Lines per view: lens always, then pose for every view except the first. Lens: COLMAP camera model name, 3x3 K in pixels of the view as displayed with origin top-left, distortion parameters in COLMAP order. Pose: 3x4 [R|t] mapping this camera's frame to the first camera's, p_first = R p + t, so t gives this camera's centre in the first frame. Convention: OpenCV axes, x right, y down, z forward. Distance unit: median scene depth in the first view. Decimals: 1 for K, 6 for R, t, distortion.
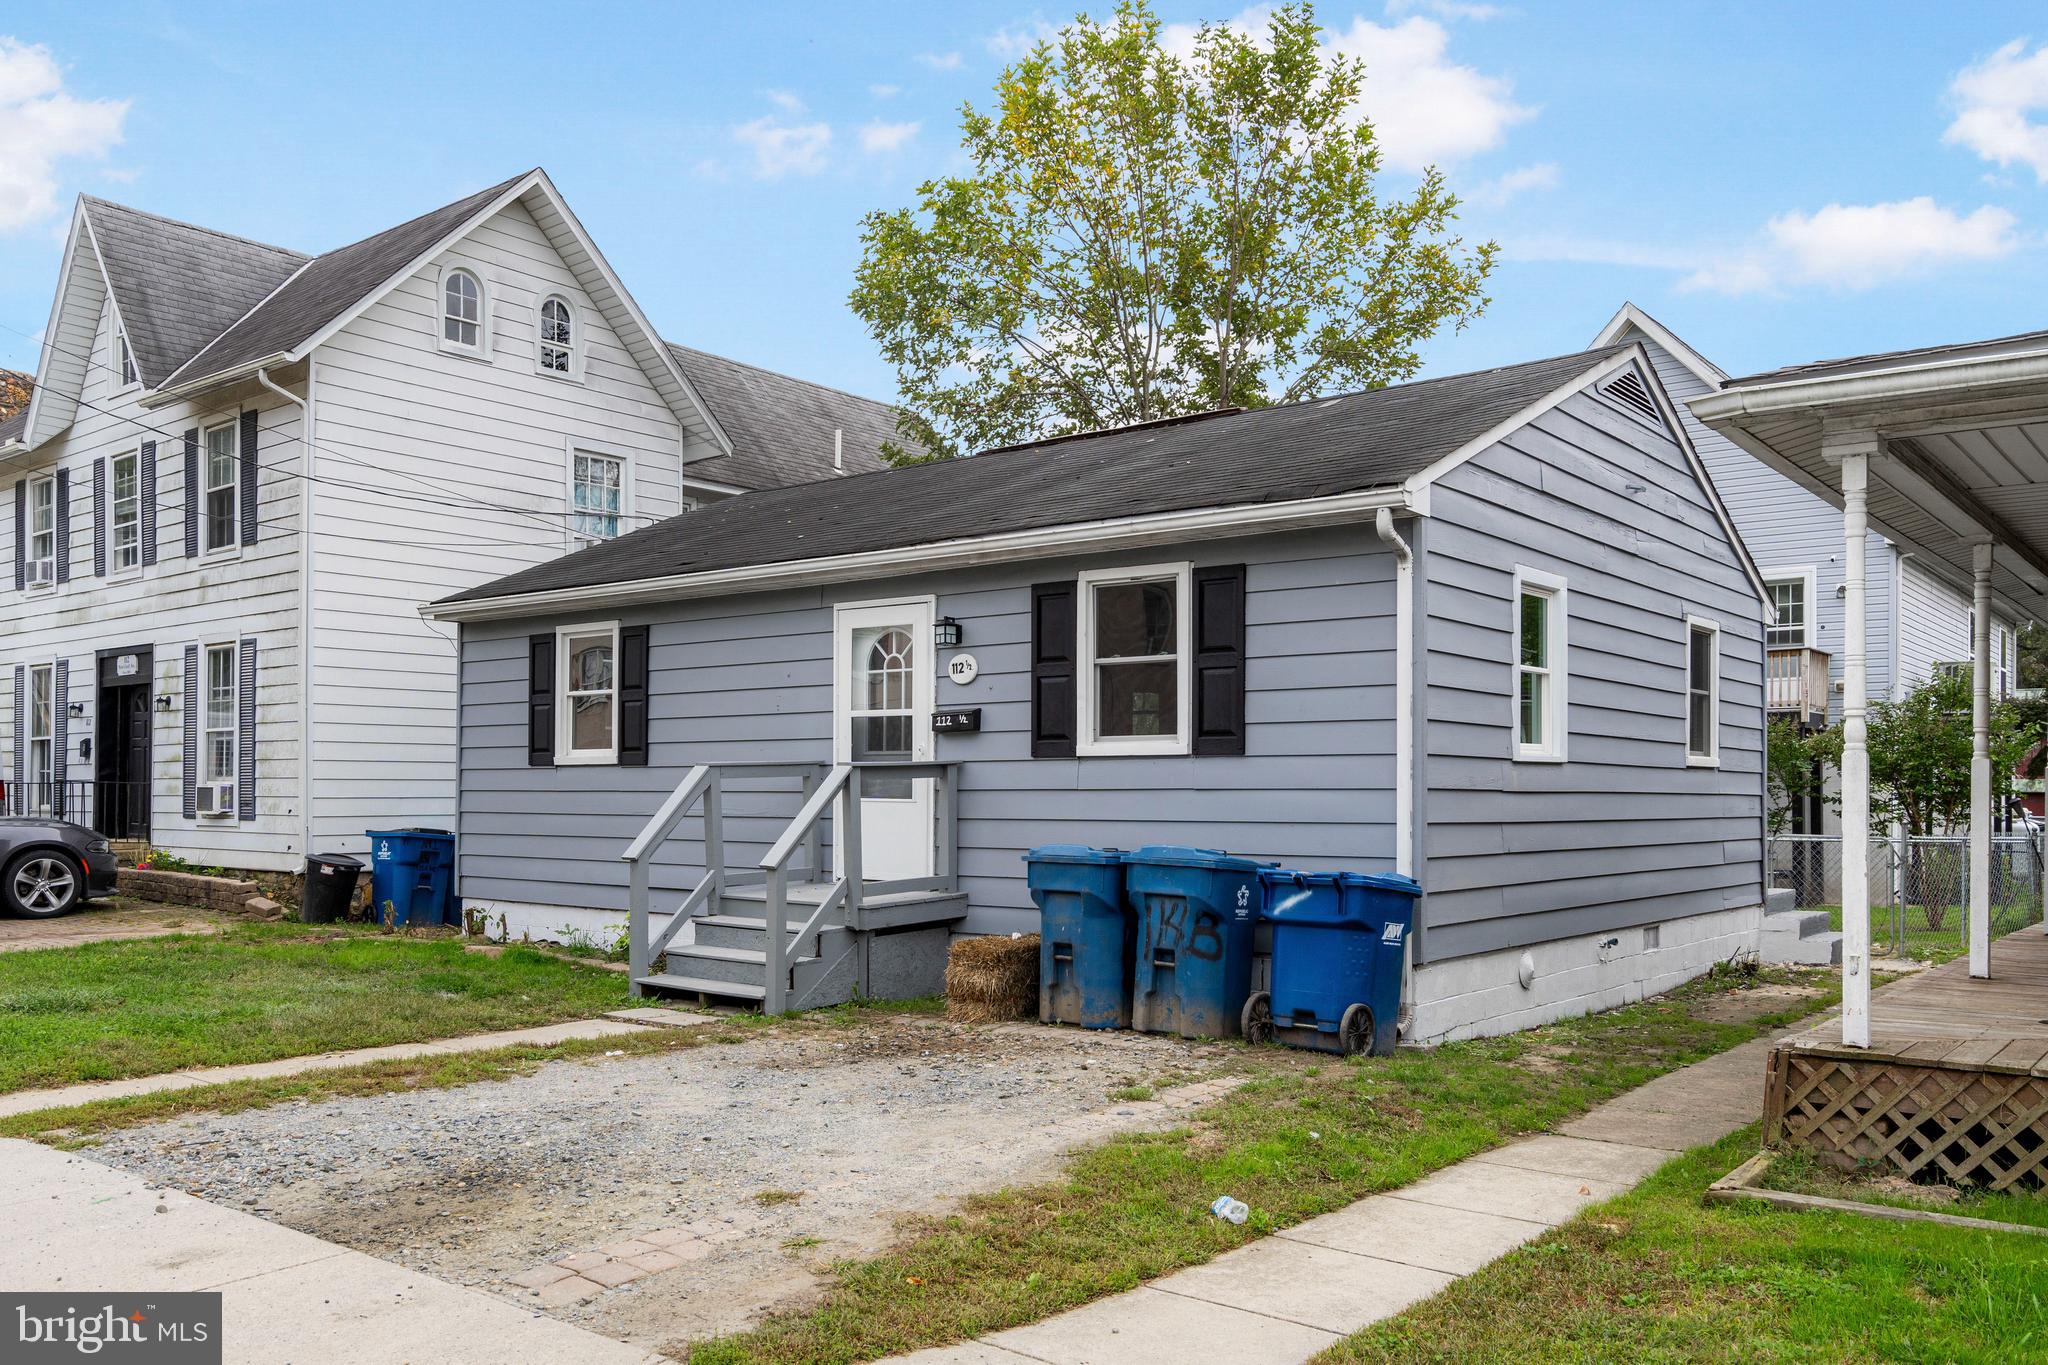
lens RADIAL K [[1623.7, 0, 994.9], [0, 1623.7, 793.7], [0, 0, 1]] dist [-0.020998, 0.011452]
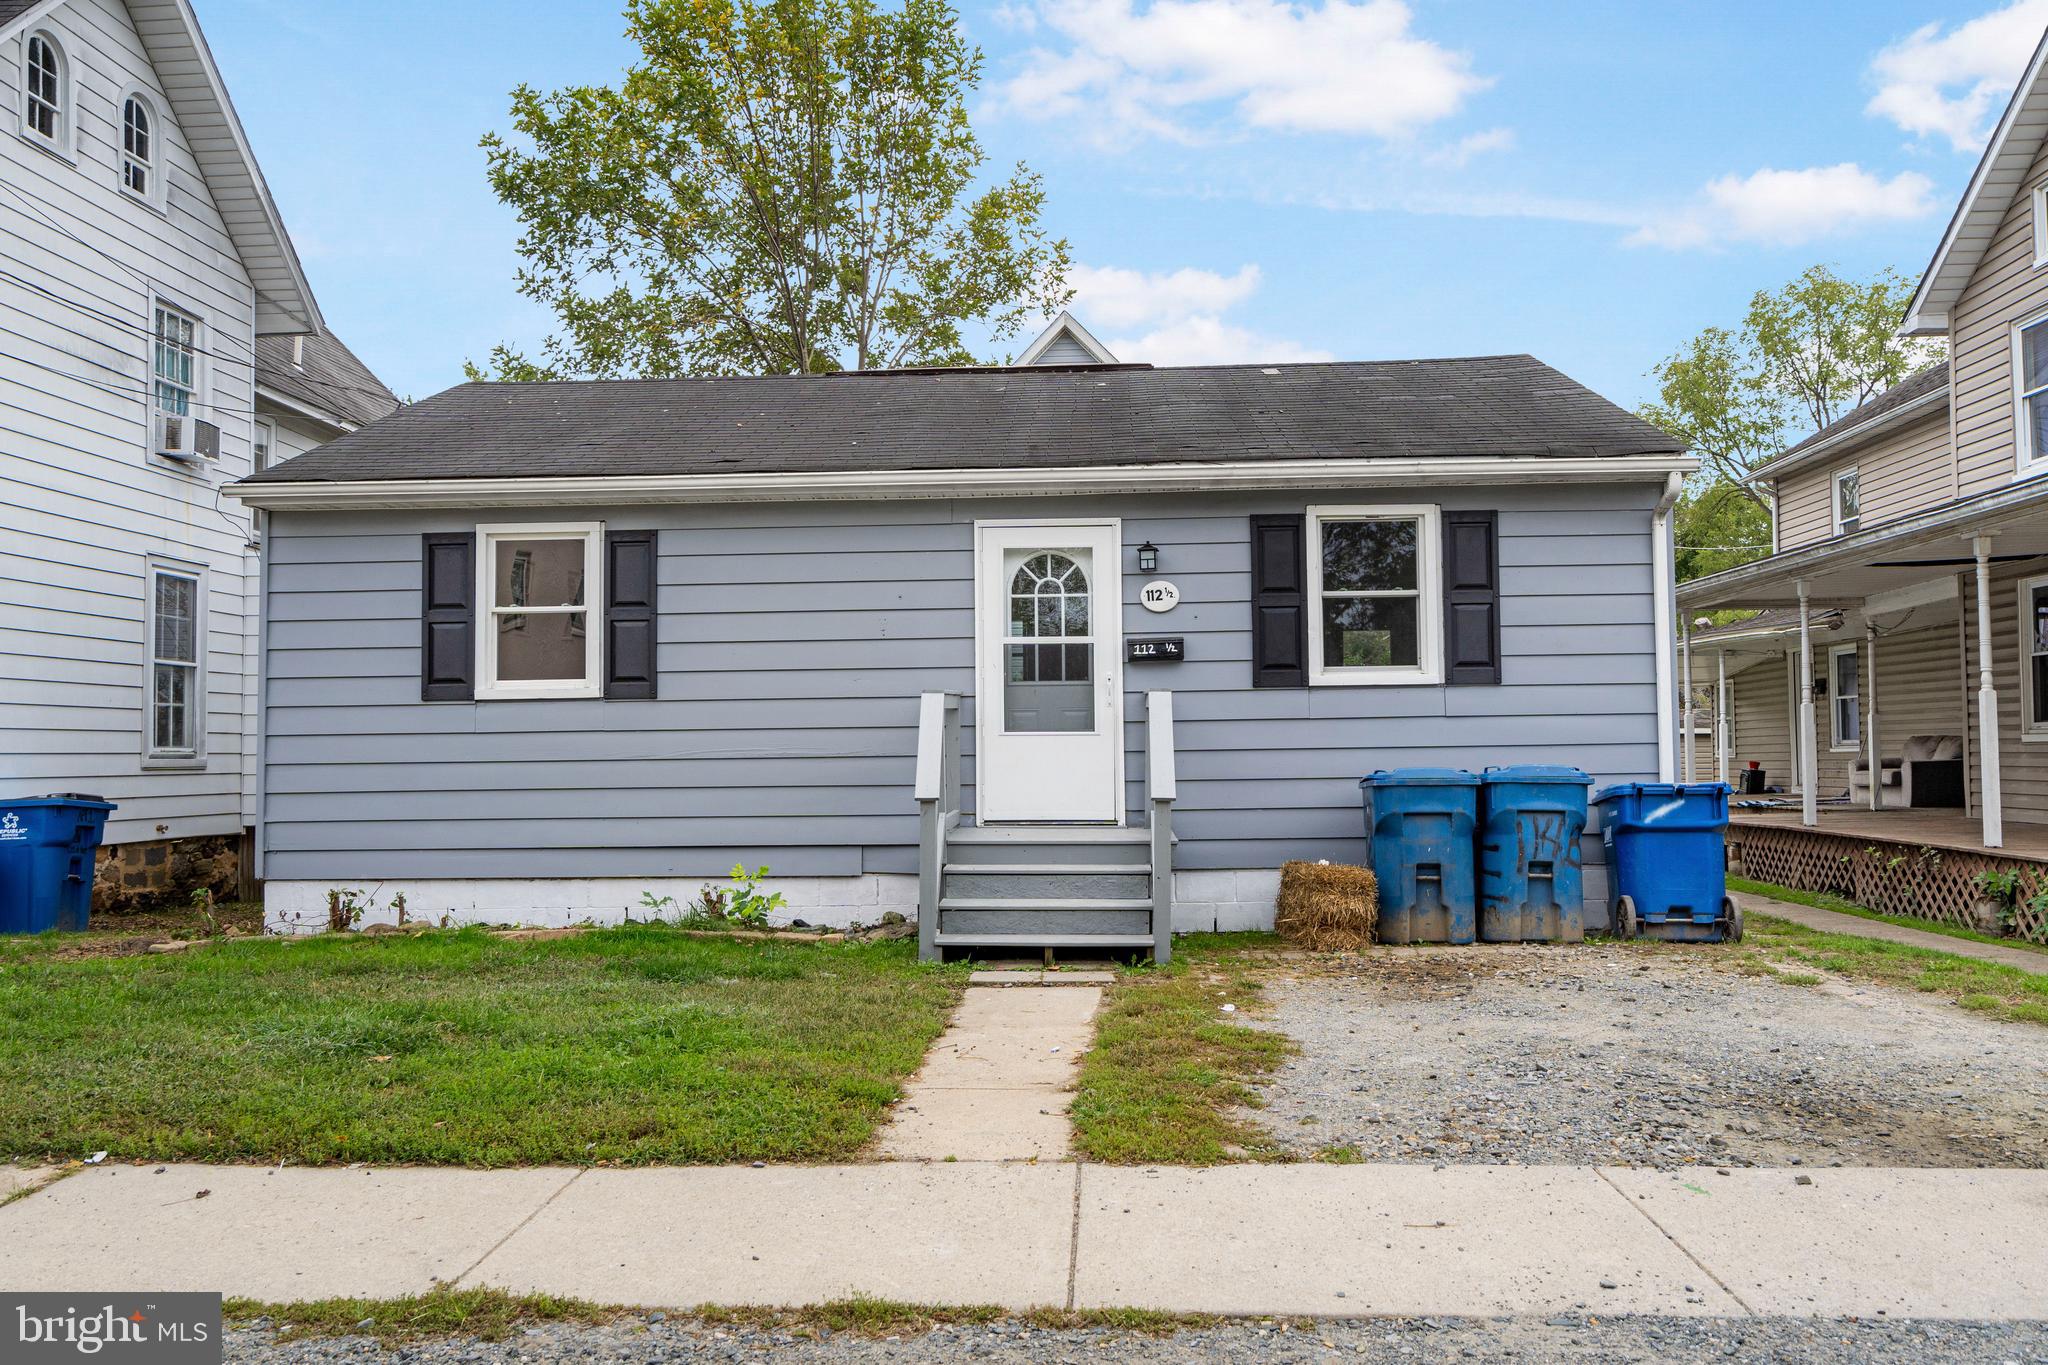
lens RADIAL K [[1623.7, 0, 1019.4], [0, 1623.7, 681.3], [0, 0, 1]] dist [-0.020998, 0.011452]
pose [[0.810780, 0.015423, 0.585148, -0.650623], [0.015347, 0.998749, -0.047588, 0.018293], [-0.585150, 0.047564, 0.809529, 0.268345]]
